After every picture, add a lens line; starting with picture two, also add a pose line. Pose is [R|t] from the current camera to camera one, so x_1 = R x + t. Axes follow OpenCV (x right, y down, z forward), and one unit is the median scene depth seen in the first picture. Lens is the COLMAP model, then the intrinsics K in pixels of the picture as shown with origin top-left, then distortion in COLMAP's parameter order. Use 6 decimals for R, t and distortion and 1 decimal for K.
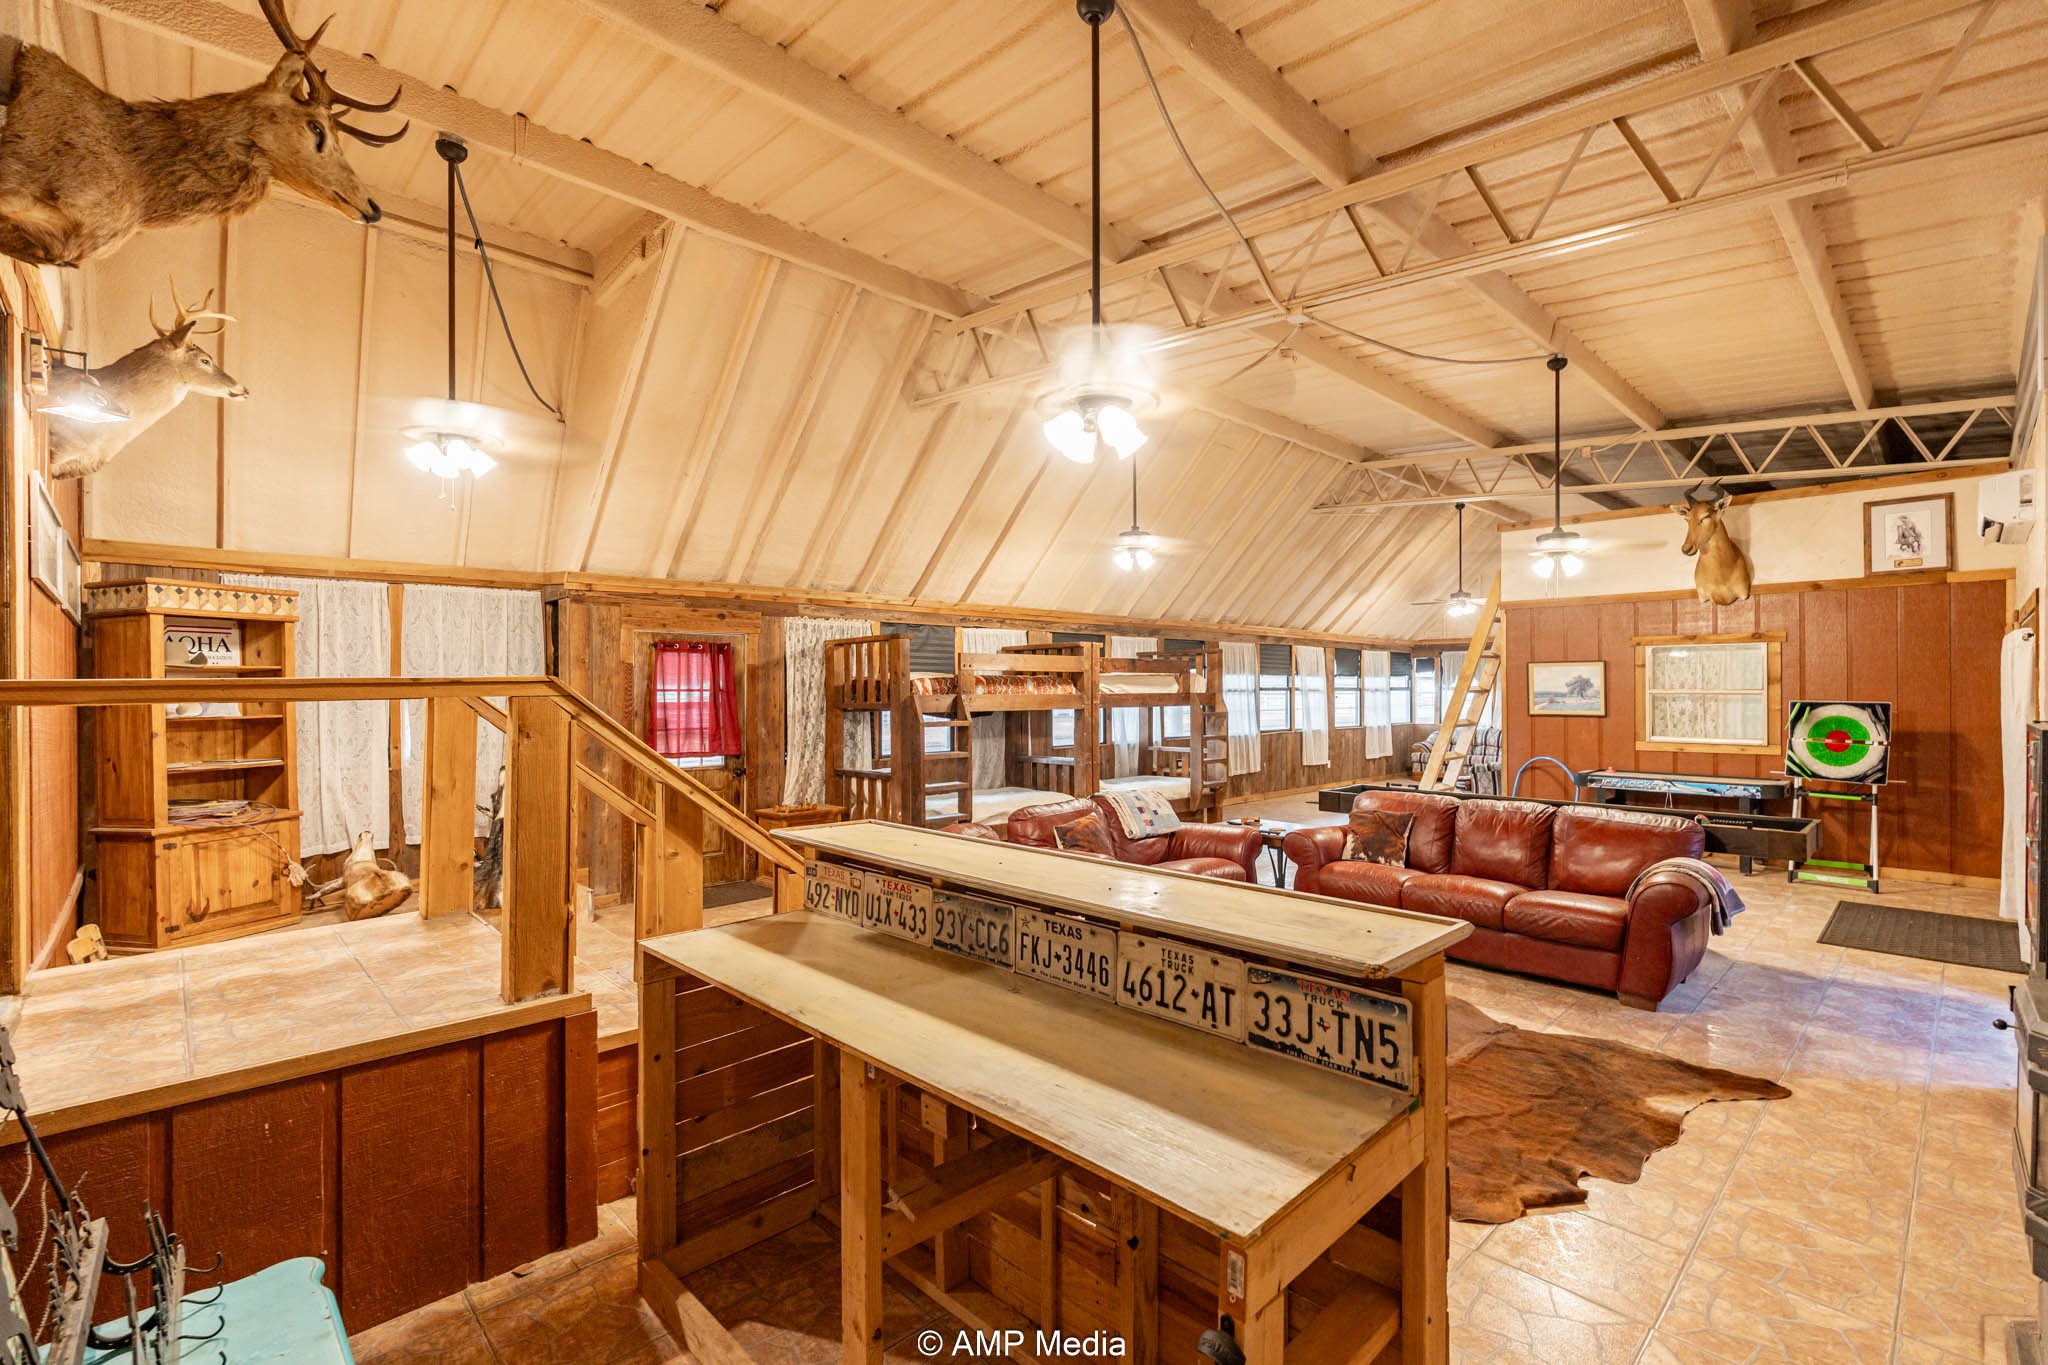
lens RADIAL K [[918.6, 0, 1040.3], [0, 918.6, 691.0], [0, 0, 1]] dist [-0.003077, -0.000049]
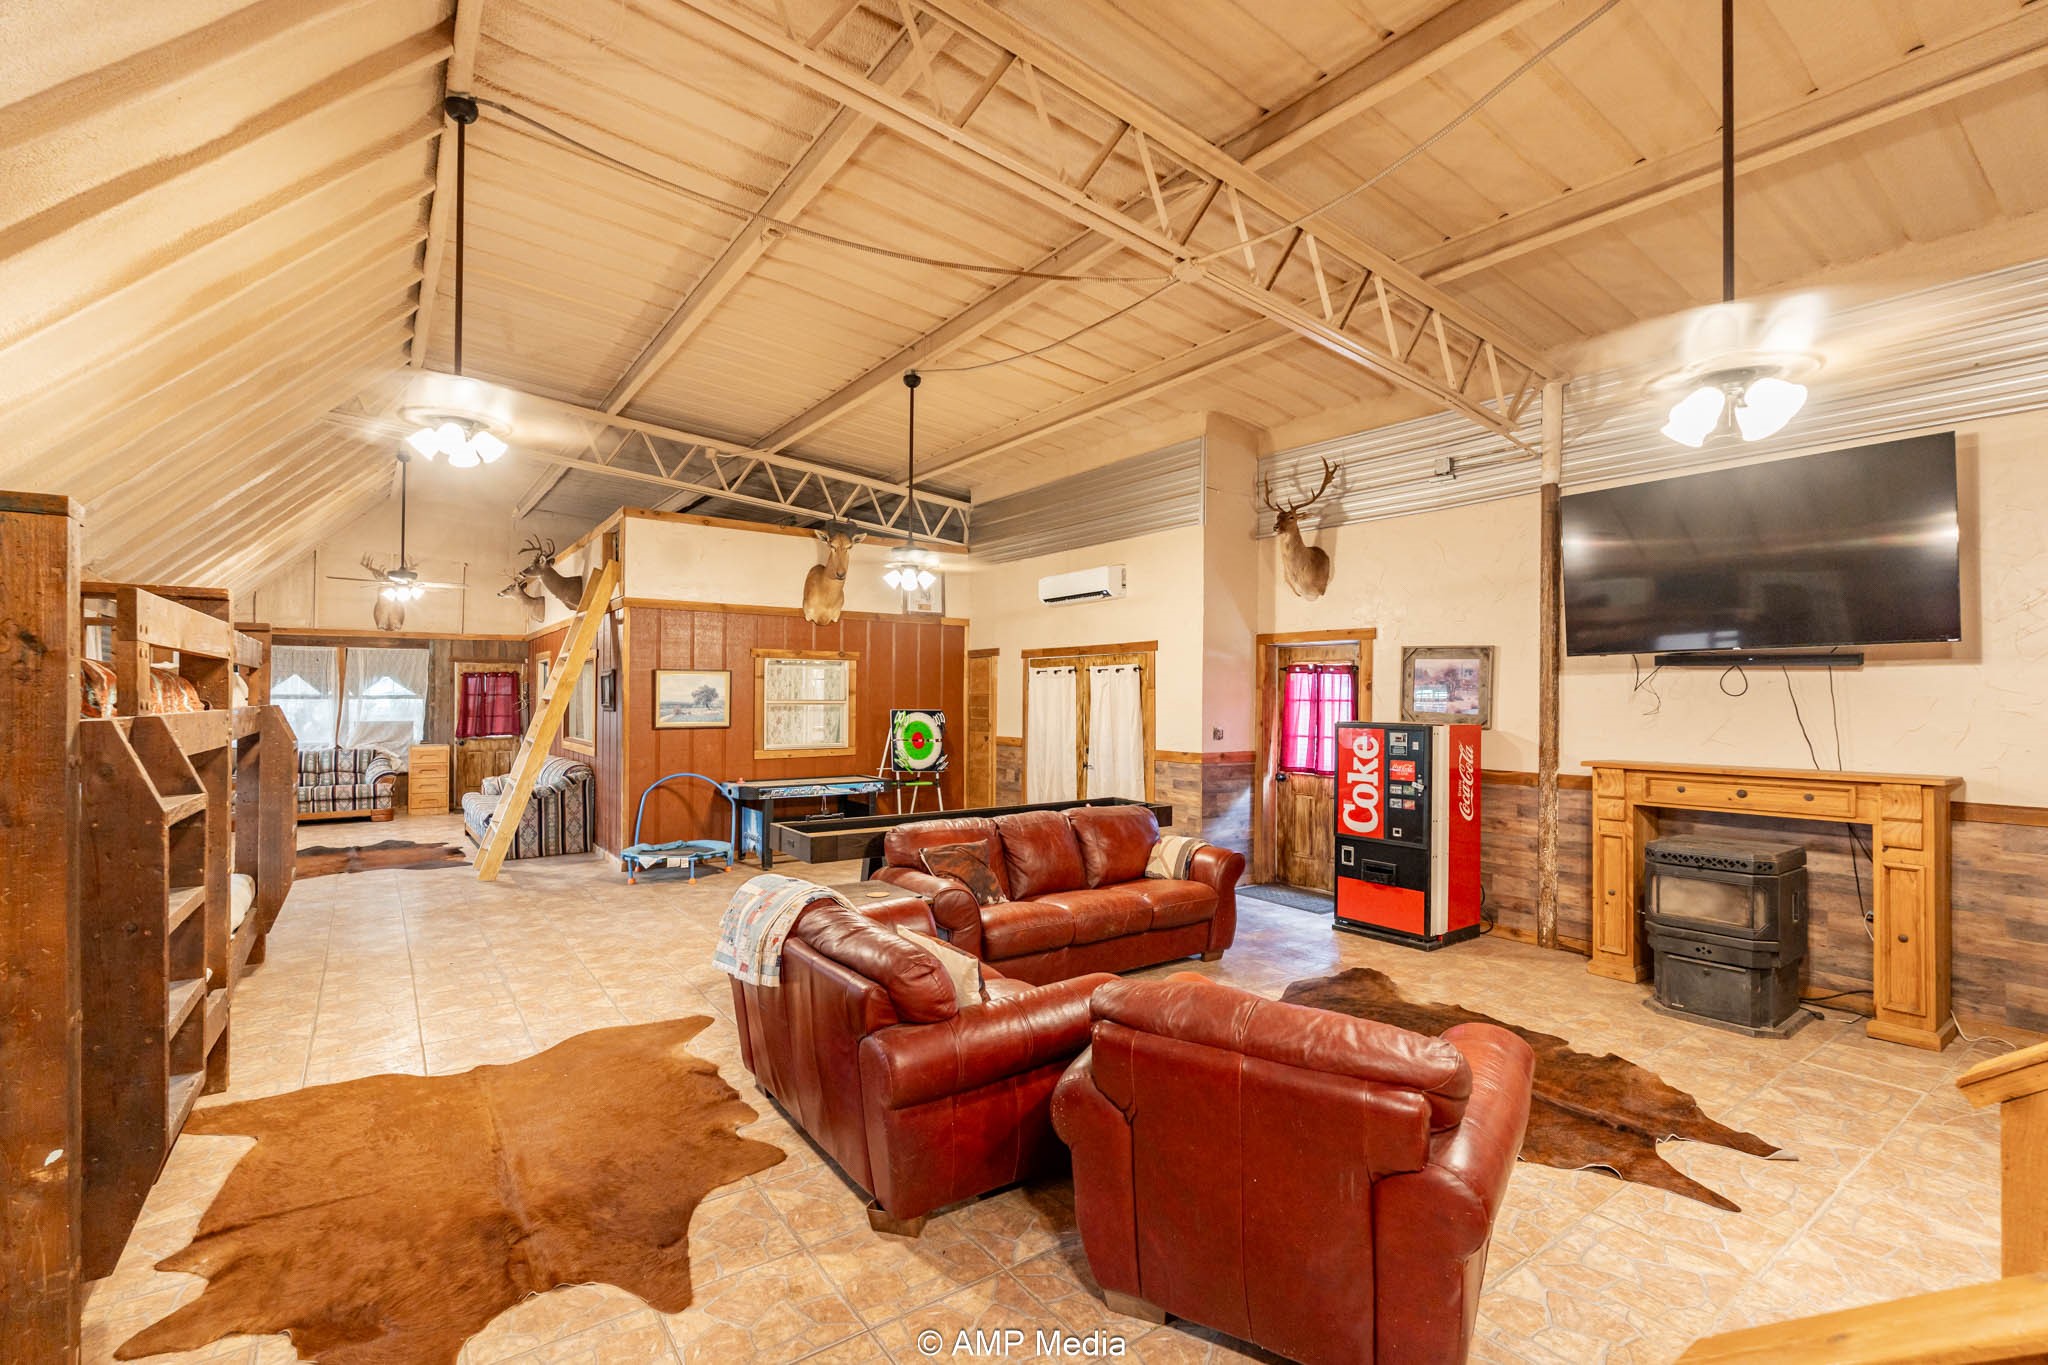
lens RADIAL K [[904.8, 0, 1036.9], [0, 904.8, 692.7], [0, 0, 1]] dist [-0.005826, -0.000043]
pose [[0.142703, 0.008500, 0.989729, -0.342106], [-0.002487, 0.999963, -0.008230, -0.002600], [-0.989762, -0.001287, 0.142719, 0.612672]]
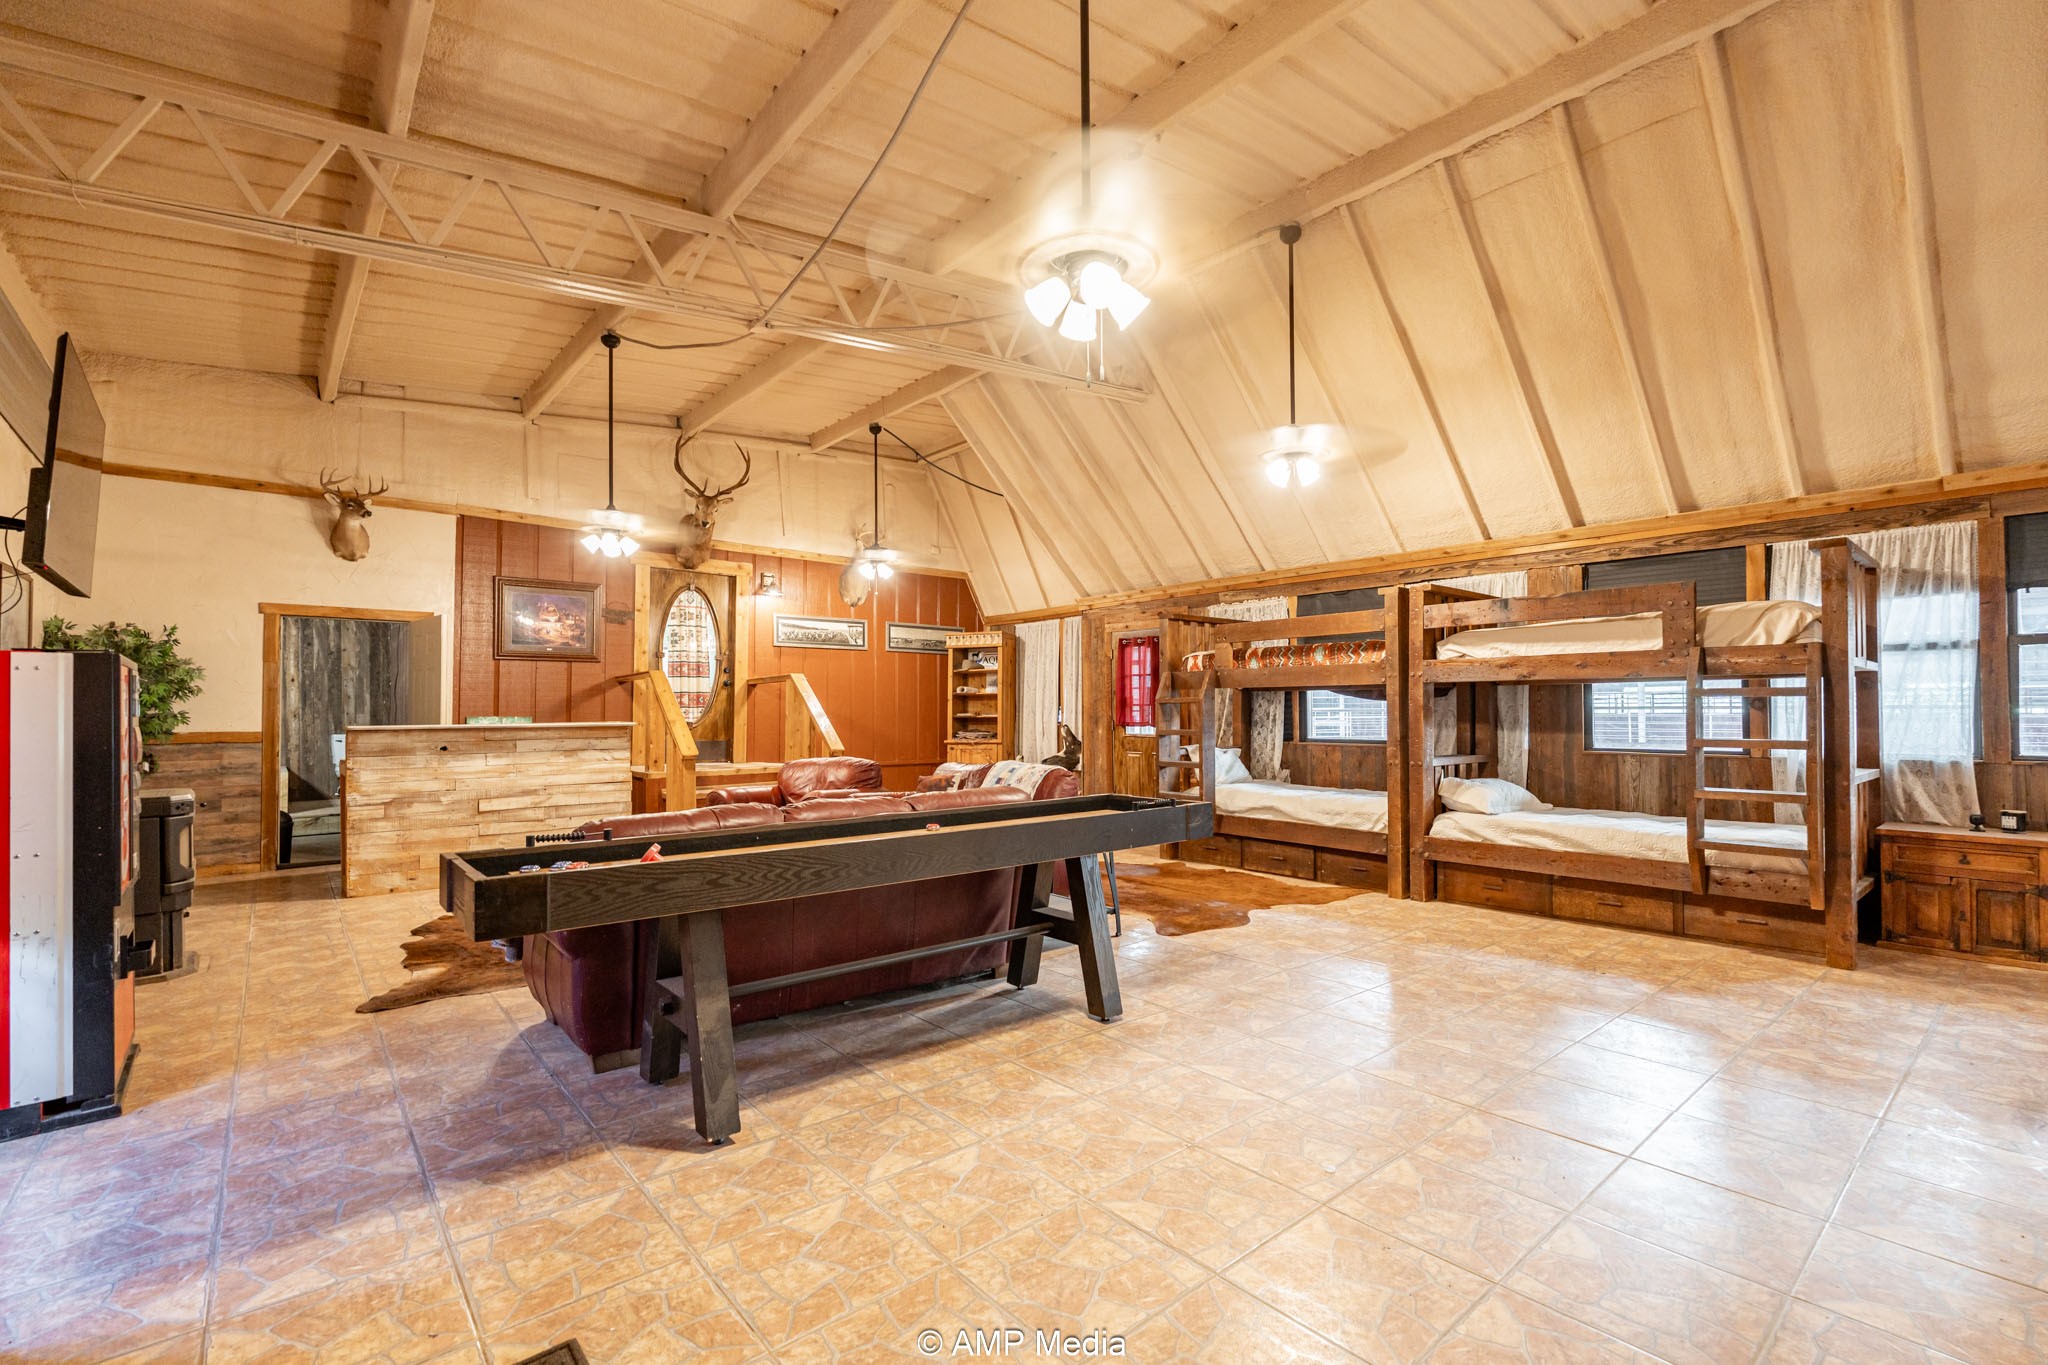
lens RADIAL K [[904.8, 0, 1036.9], [0, 904.8, 692.7], [0, 0, 1]] dist [-0.005826, -0.000043]
pose [[-0.072190, -0.011504, -0.997325, 0.835273], [-0.000500, 0.999934, -0.011497, 0.035697], [0.997391, -0.000332, -0.072191, 0.858538]]
